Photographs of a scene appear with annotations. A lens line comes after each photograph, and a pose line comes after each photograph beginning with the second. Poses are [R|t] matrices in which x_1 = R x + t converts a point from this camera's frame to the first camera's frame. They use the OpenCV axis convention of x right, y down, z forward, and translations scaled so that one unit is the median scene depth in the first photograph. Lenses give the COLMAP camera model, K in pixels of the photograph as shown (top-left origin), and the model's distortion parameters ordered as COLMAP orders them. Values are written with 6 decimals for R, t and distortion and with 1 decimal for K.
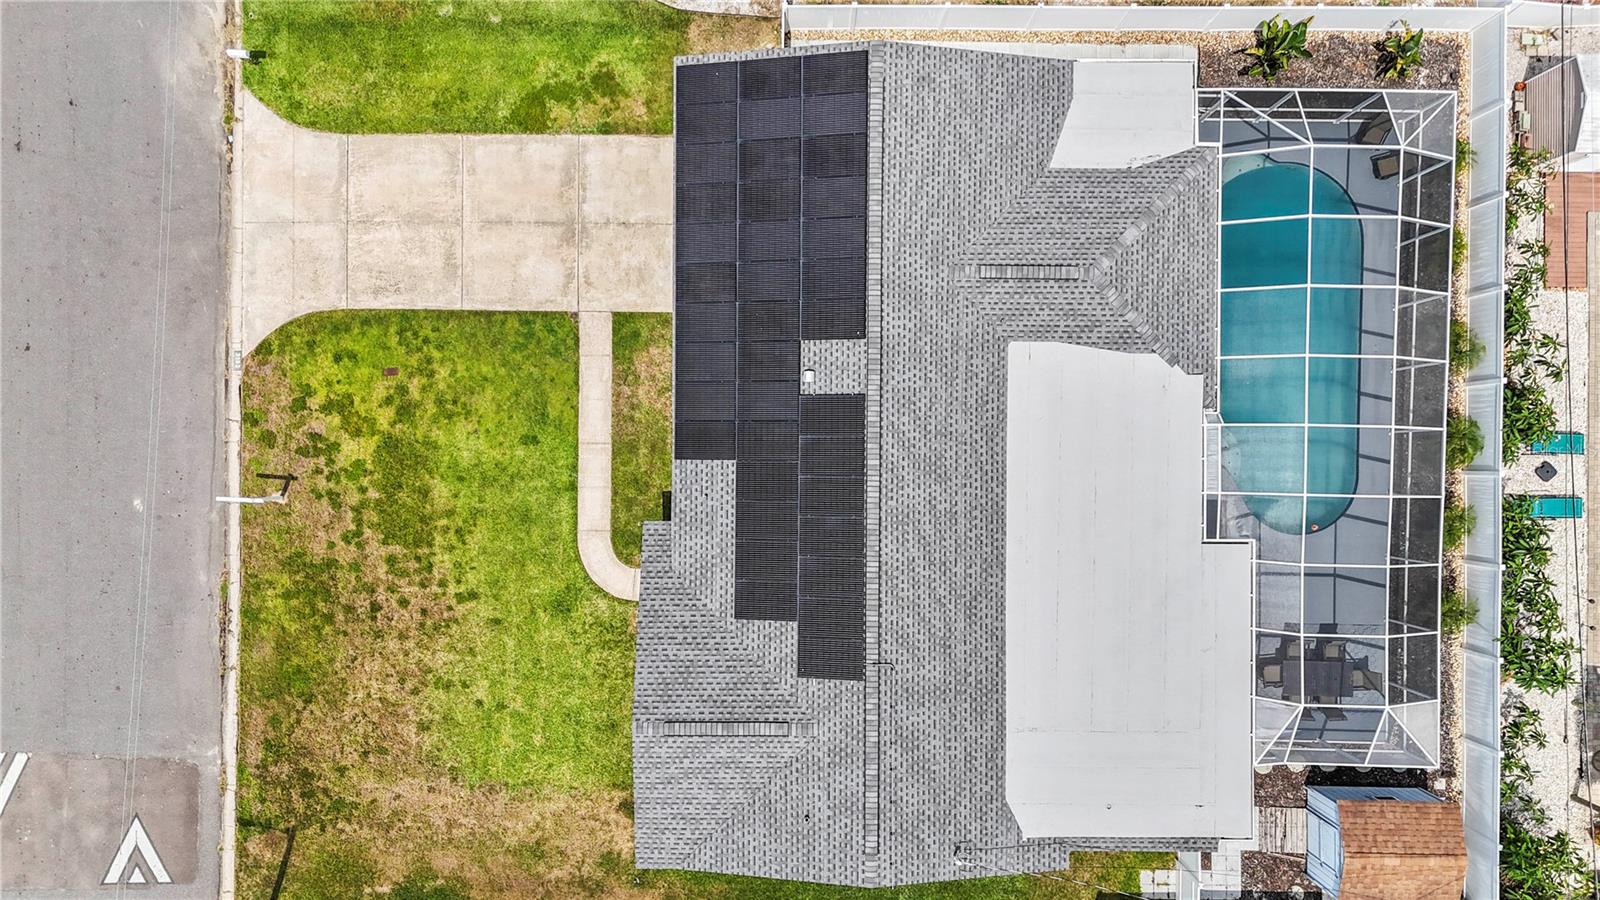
lens RADIAL K [[1182.1, 0, 800.0], [0, 1182.1, 450.0], [0, 0, 1]] dist [0.059423, -0.058714]
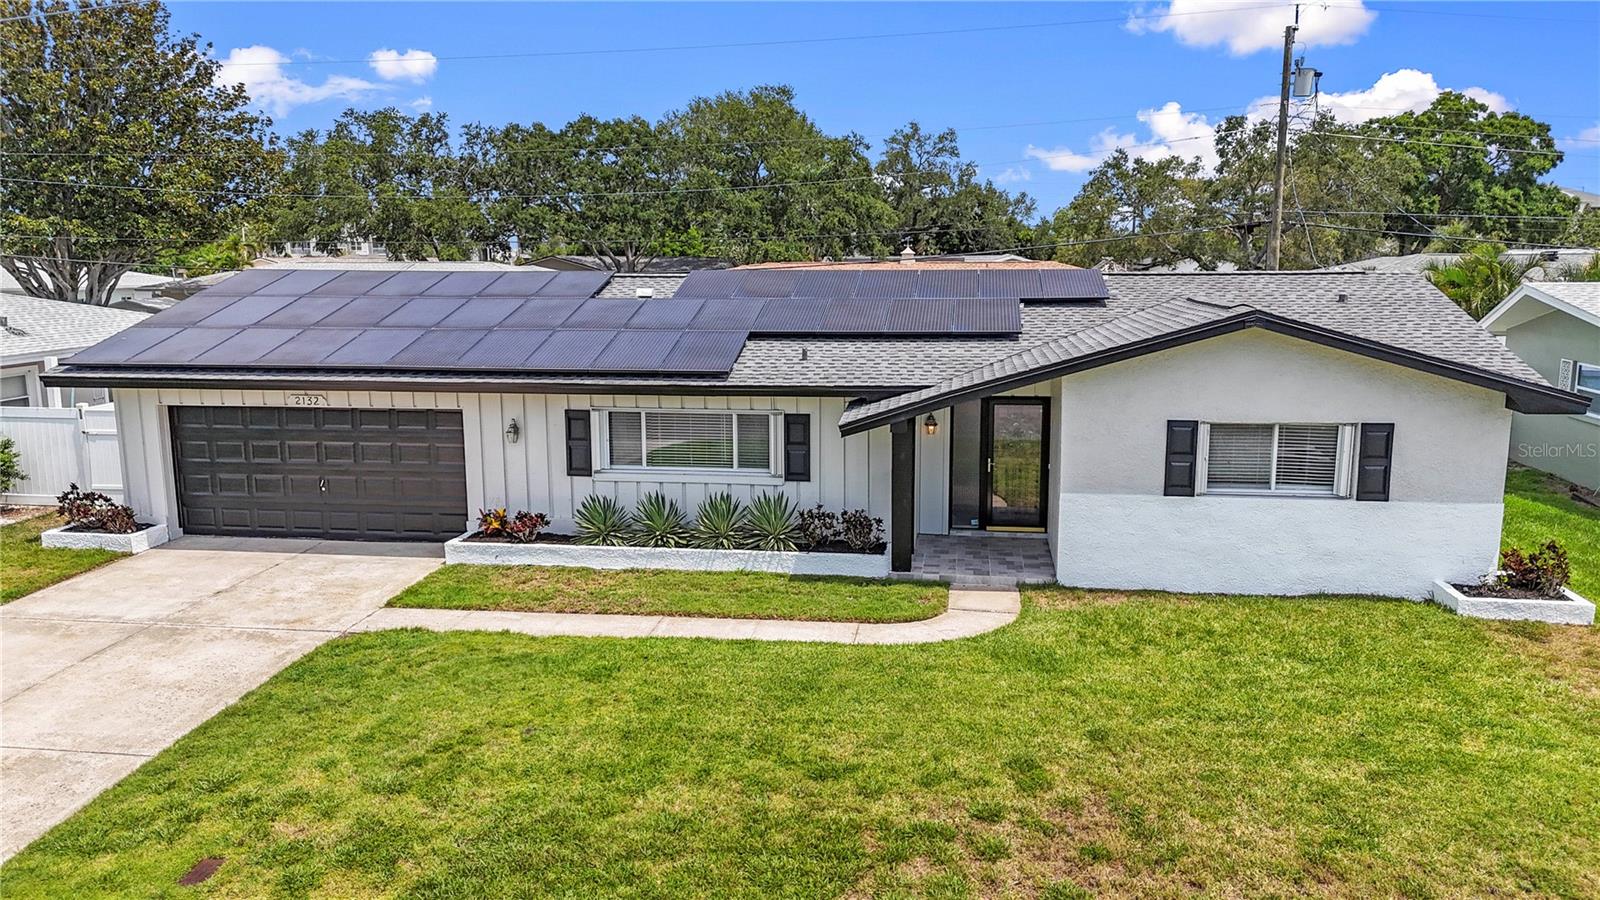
lens RADIAL K [[1182.1, 0, 800.0], [0, 1182.1, 450.0], [0, 0, 1]] dist [0.059423, -0.058714]
pose [[0.137201, -0.179574, 0.974130, -0.575479], [0.990542, 0.023270, -0.135222, 0.104315], [0.001615, 0.983469, 0.181069, 0.858961]]
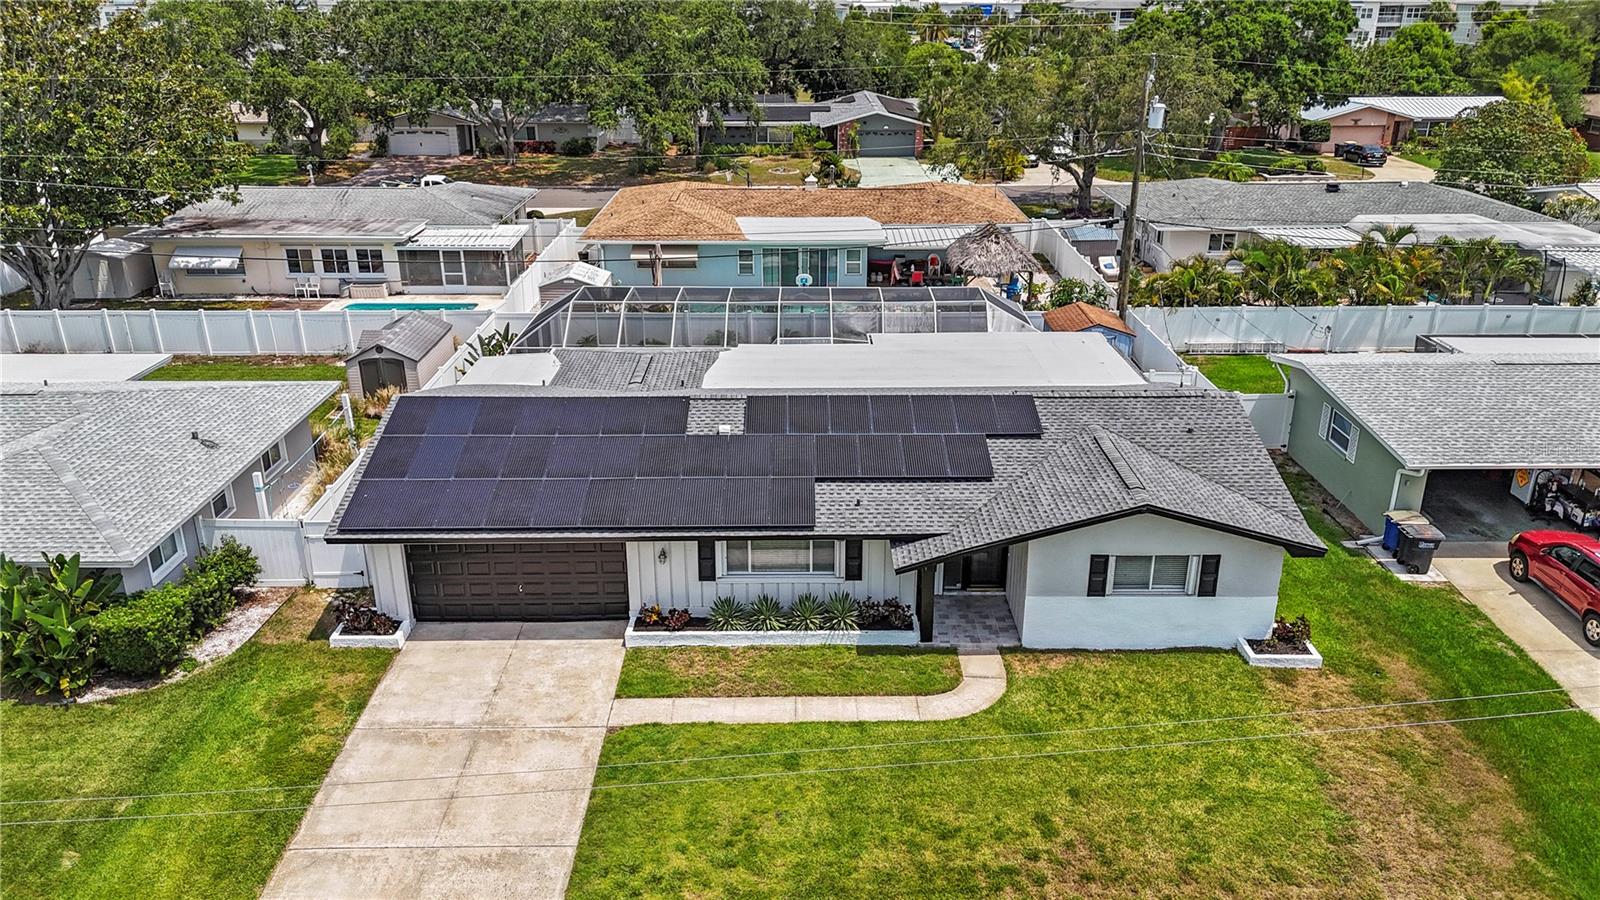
lens RADIAL K [[1182.1, 0, 800.0], [0, 1182.1, 450.0], [0, 0, 1]] dist [0.059423, -0.058714]
pose [[-0.011026, -0.380143, 0.924862, -0.776366], [0.999936, -0.001888, 0.011145, -0.010648], [-0.002491, 0.924926, 0.380139, 0.583424]]
